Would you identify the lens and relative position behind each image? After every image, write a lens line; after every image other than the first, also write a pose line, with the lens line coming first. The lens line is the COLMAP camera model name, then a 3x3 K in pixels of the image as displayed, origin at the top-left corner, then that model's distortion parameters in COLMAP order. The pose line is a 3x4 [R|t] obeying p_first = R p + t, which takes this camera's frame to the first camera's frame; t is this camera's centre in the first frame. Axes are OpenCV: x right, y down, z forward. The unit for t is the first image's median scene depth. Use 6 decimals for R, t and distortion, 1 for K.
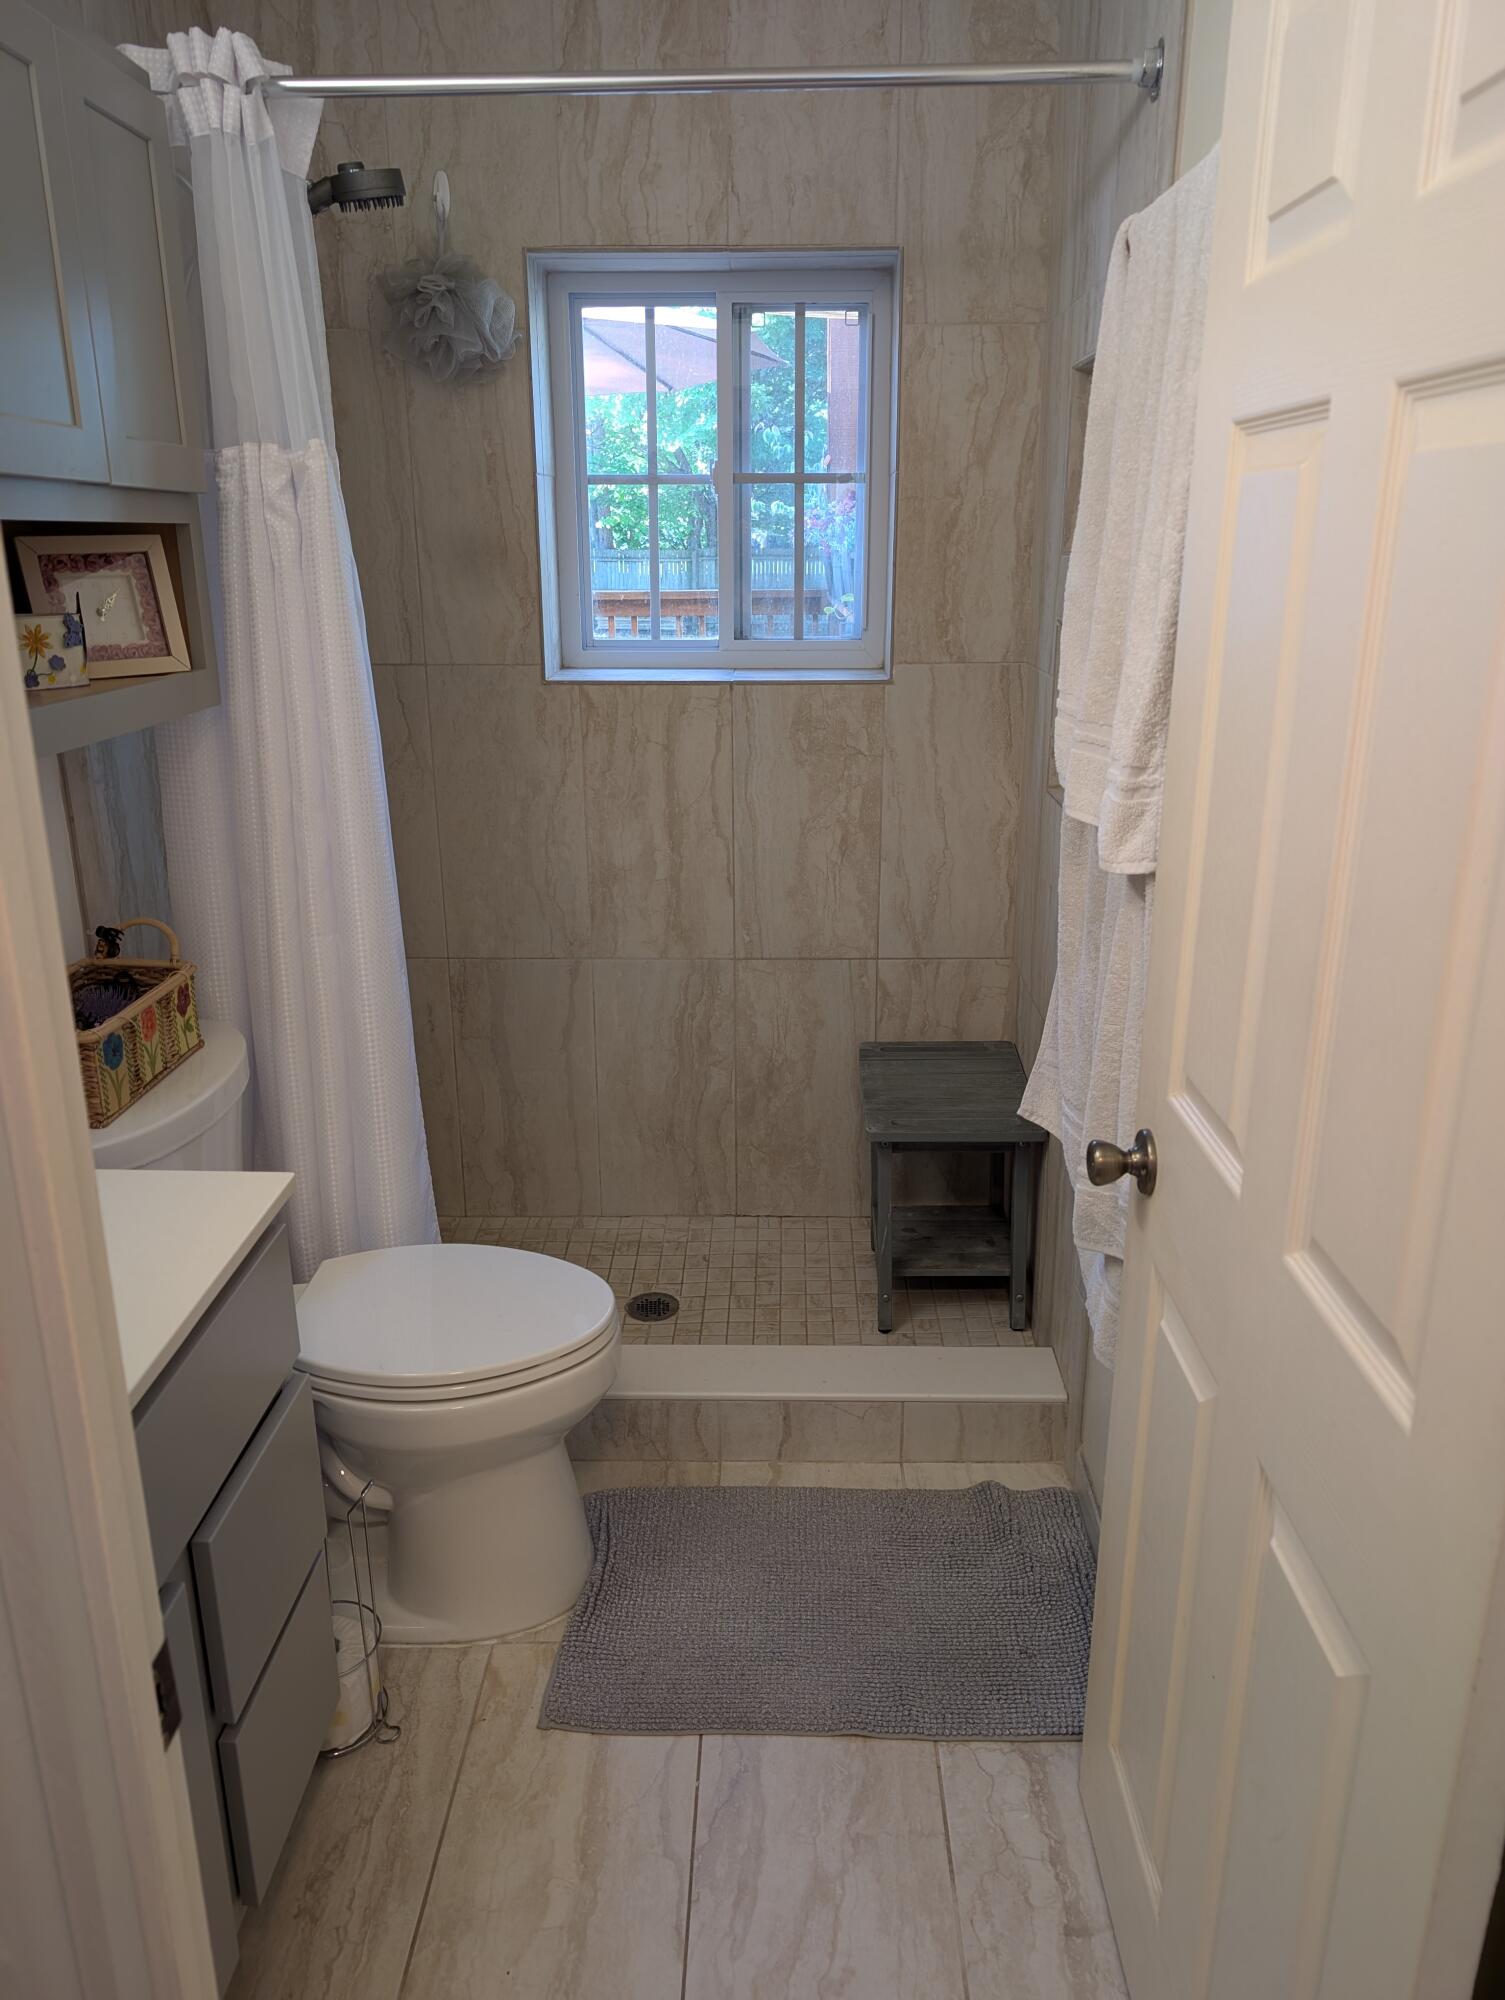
lens RADIAL K [[1426.9, 0, 757.3], [0, 1426.9, 1030.3], [0, 0, 1]] dist [-0.010094, -0.013917]
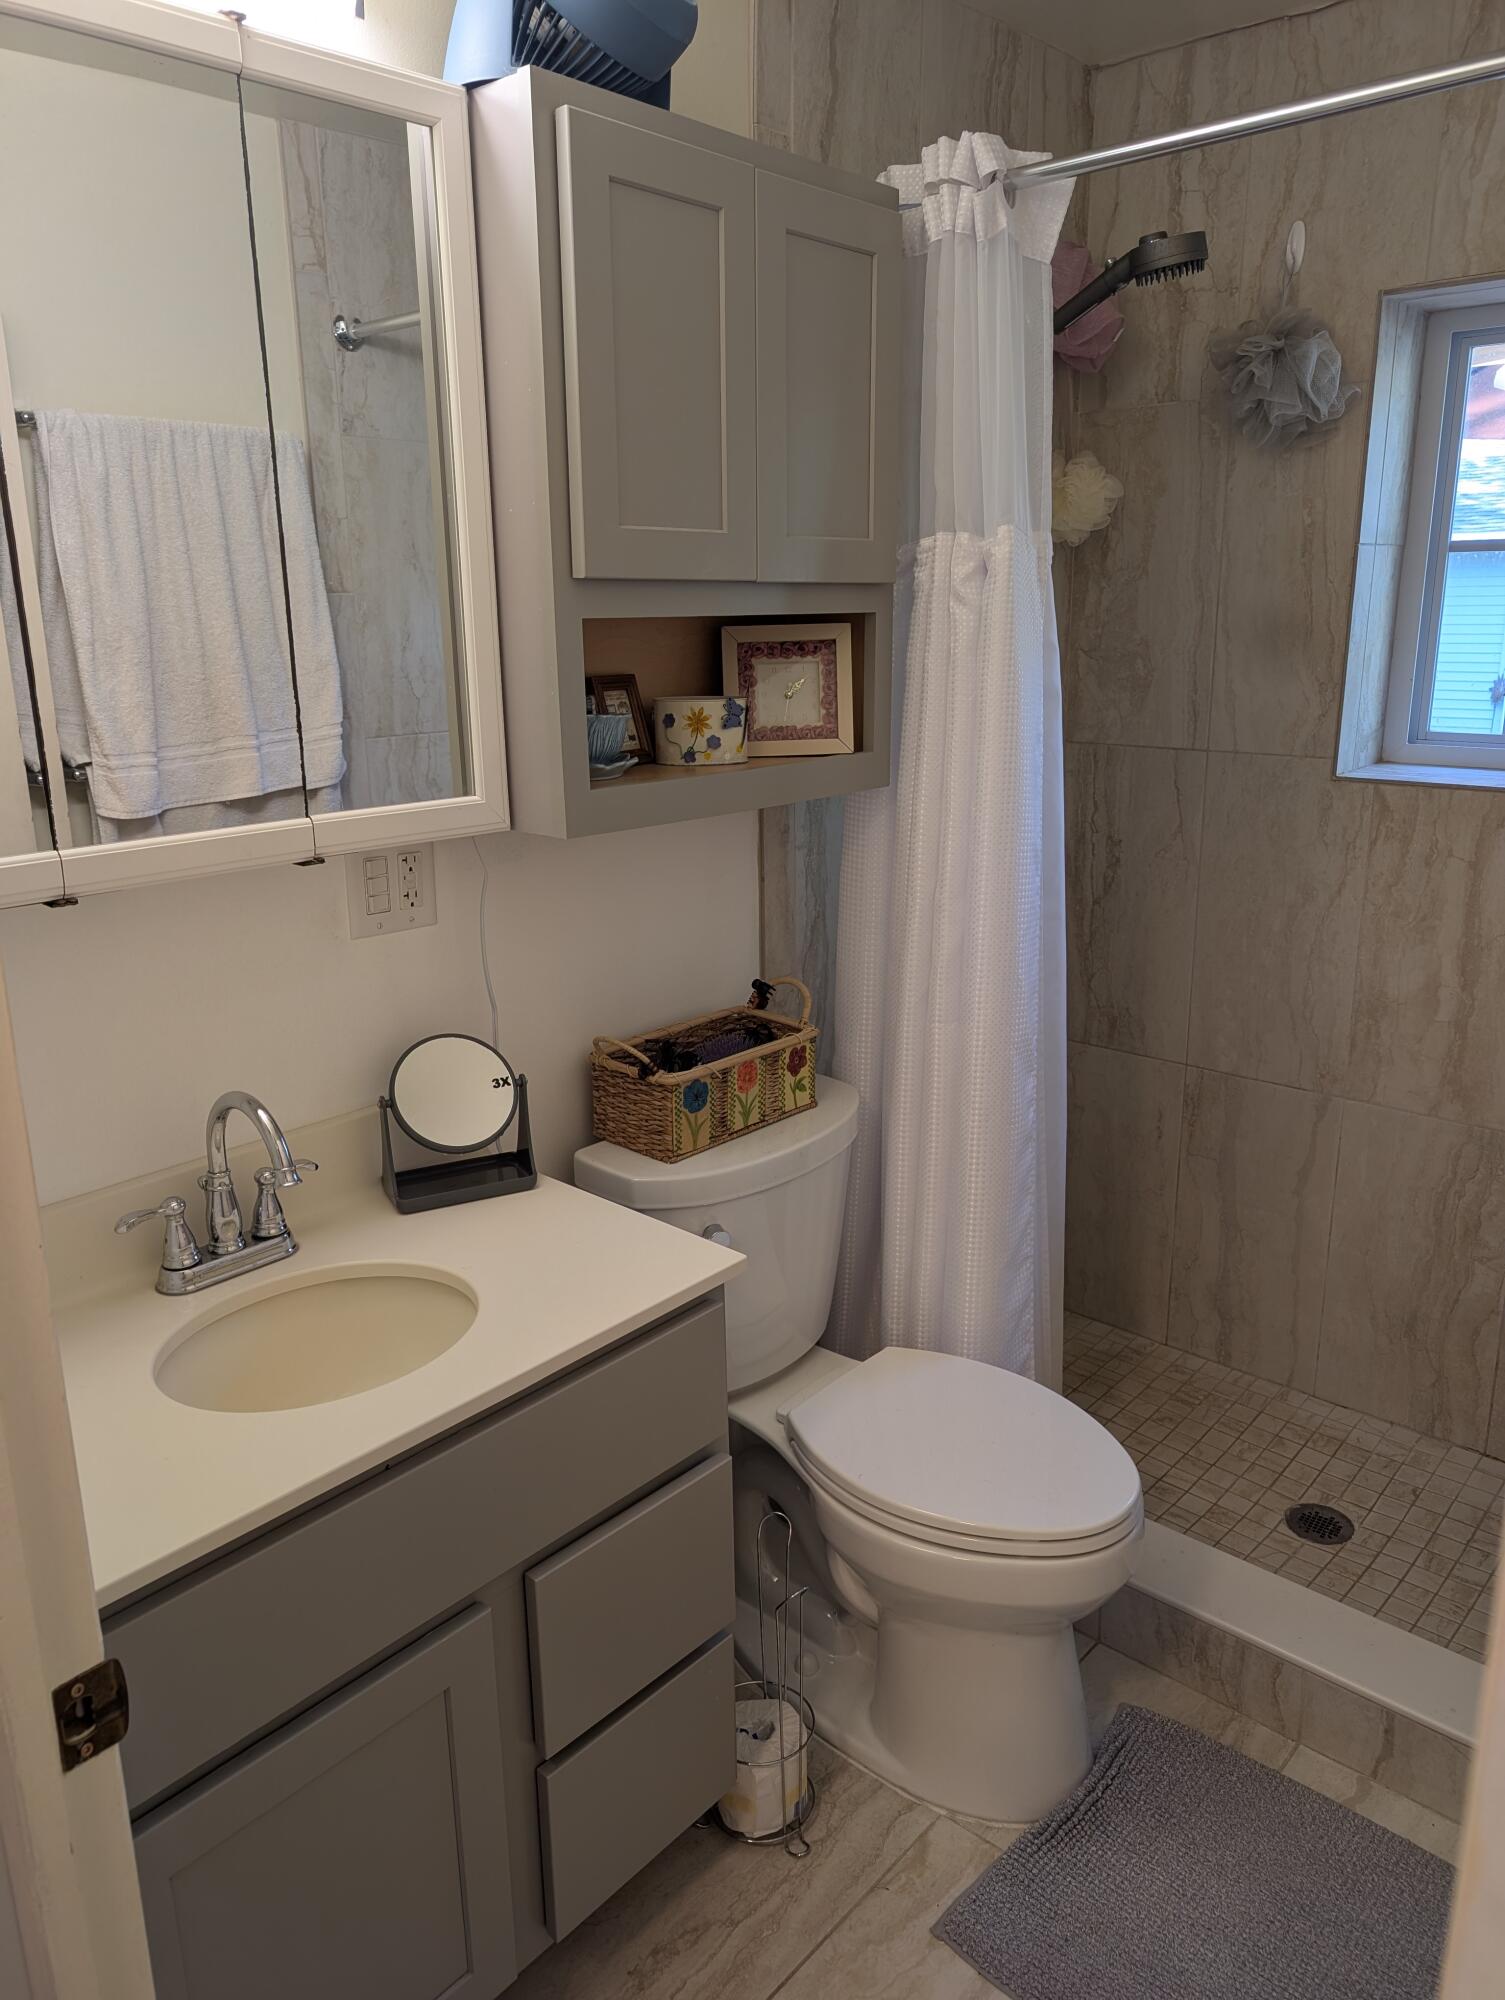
lens RADIAL K [[1433.3, 0, 752.5], [0, 1433.3, 1000.0], [0, 0, 1]] dist [-0.003854, -0.009273]
pose [[0.745557, 0.163733, -0.646016, 0.233014], [-0.201335, 0.979394, 0.015870, -0.071270], [0.635302, 0.118233, 0.763159, 0.162459]]
